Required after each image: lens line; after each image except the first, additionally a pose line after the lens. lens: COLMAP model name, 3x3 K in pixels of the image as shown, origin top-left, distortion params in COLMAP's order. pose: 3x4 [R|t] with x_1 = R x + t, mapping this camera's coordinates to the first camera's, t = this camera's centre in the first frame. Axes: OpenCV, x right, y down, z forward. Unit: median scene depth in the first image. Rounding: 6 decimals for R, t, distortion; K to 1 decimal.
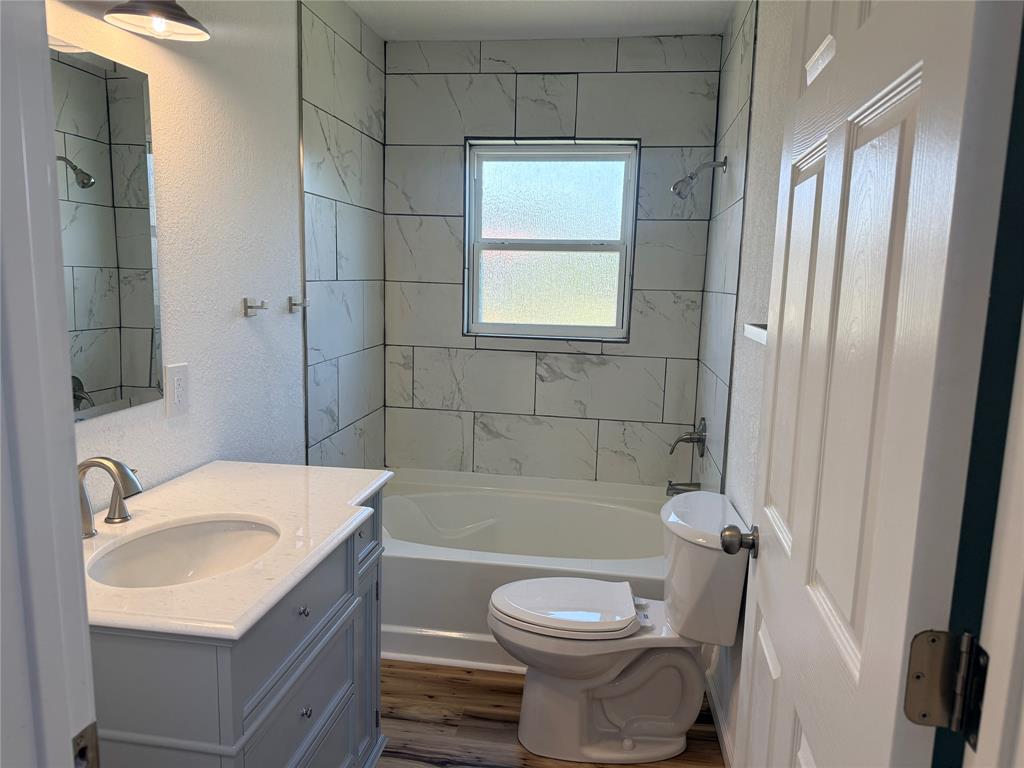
lens RADIAL K [[716.7, 0, 513.6], [0, 716.7, 389.3], [0, 0, 1]] dist [0.071755, -0.104312]
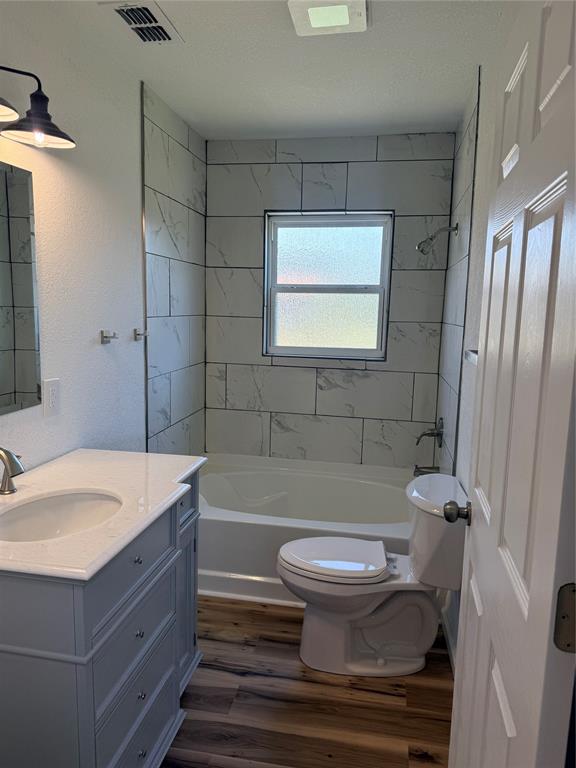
lens RADIAL K [[537.5, 0, 285.2], [0, 537.5, 386.0], [0, 0, 1]] dist [0.071755, -0.104312]
pose [[0.999198, 0.002137, -0.039996, 0.013380], [-0.002641, 0.999918, -0.012557, -0.005526], [0.039966, 0.012653, 0.999121, -0.011985]]
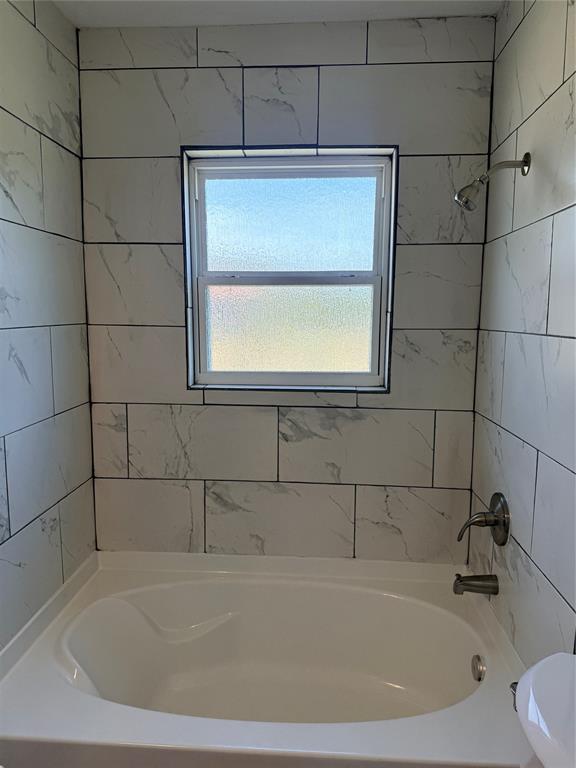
lens RADIAL K [[537.5, 0, 293.0], [0, 537.5, 379.8], [0, 0, 1]] dist [0.071755, -0.104312]
pose [[0.995484, -0.032955, 0.089024, -0.005675], [0.035535, 0.998988, -0.027555, -0.068663], [-0.088025, 0.030594, 0.995648, 0.401576]]
